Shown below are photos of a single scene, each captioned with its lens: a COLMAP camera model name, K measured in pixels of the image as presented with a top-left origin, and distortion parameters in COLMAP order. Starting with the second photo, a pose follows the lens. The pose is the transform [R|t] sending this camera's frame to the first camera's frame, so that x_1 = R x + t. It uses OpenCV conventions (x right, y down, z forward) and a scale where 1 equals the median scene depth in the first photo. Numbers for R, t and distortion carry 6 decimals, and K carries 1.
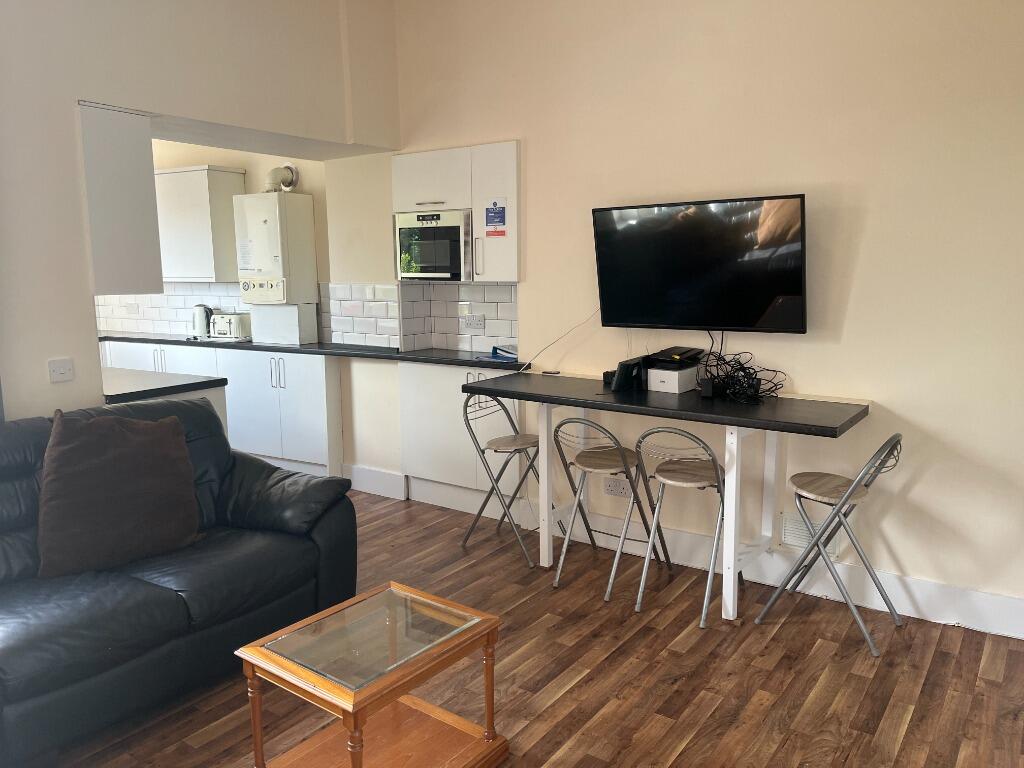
lens RADIAL K [[770.5, 0, 518.0], [0, 770.5, 382.0], [0, 0, 1]] dist [0.042632, -0.078433]
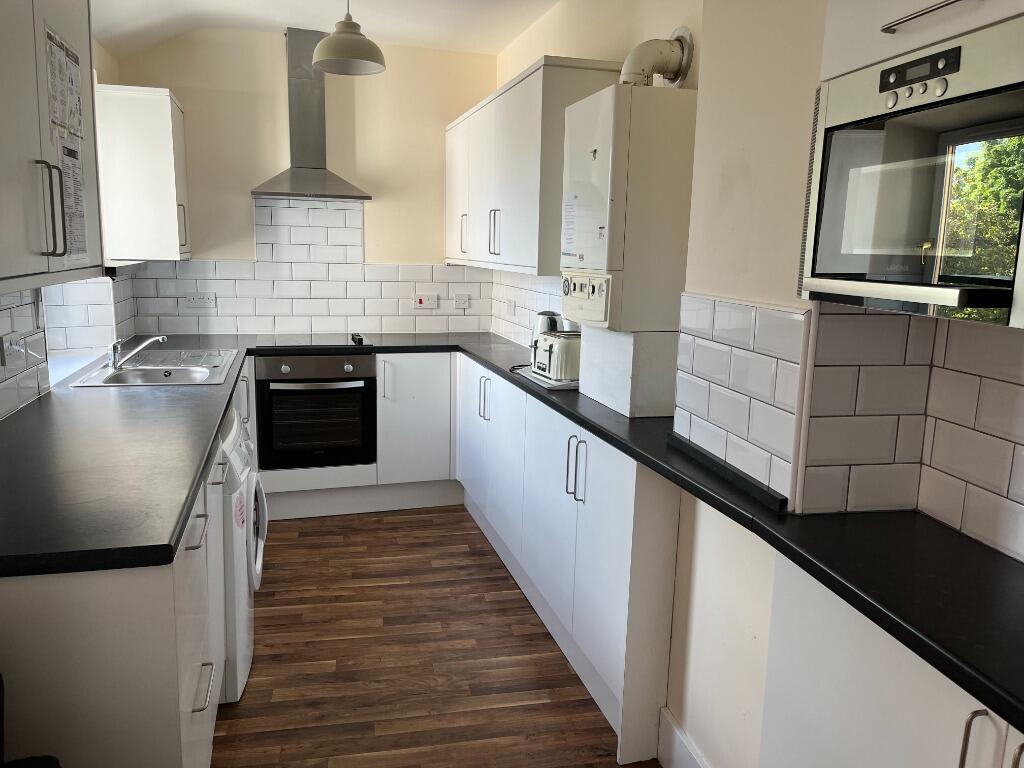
lens RADIAL K [[770.5, 0, 517.0], [0, 770.5, 389.0], [0, 0, 1]] dist [0.042632, -0.078433]
pose [[0.717673, 0.150970, -0.679819, -0.016381], [-0.137841, 0.987699, 0.073825, -0.093134], [0.682602, 0.040725, 0.729655, 0.628339]]
